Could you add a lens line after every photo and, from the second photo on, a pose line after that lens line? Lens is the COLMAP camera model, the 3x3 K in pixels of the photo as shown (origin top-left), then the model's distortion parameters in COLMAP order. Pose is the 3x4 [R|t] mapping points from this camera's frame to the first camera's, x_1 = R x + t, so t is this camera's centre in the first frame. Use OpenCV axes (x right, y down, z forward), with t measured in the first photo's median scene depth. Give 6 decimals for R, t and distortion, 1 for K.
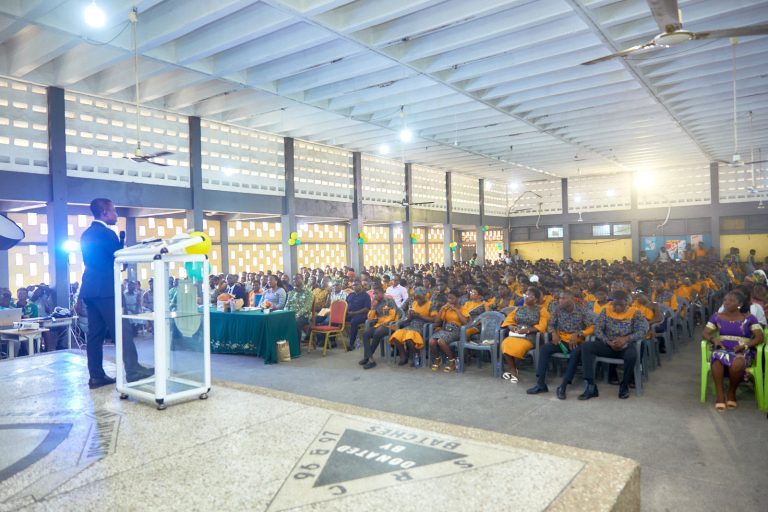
lens RADIAL K [[547.3, 0, 383.7], [0, 547.3, 252.3], [0, 0, 1]] dist [0.010345, -0.006449]
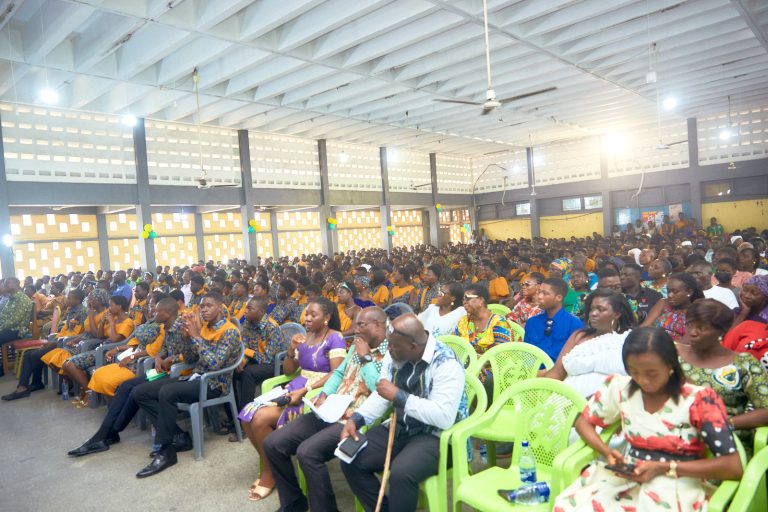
lens RADIAL K [[547.3, 0, 386.3], [0, 547.3, 258.1], [0, 0, 1]] dist [0.010345, -0.006449]
pose [[0.993643, -0.036095, -0.106634, 0.210507], [0.040499, 0.998401, 0.039431, -0.000467], [0.105040, -0.043499, 0.993516, 0.099632]]
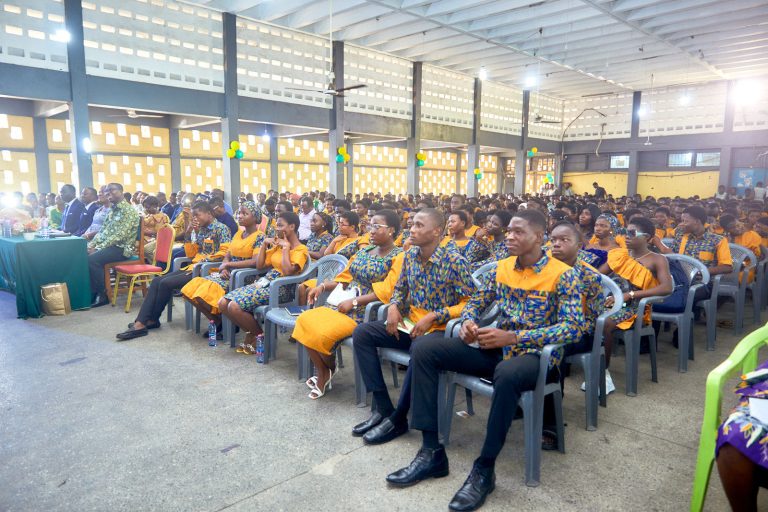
lens RADIAL K [[547.3, 0, 382.5], [0, 547.3, 262.1], [0, 0, 1]] dist [0.010345, -0.006449]
pose [[0.987385, 0.054915, -0.148513, 0.112435], [-0.034513, 0.990022, 0.136623, 0.013252], [0.154533, -0.129774, 0.979427, 0.164508]]
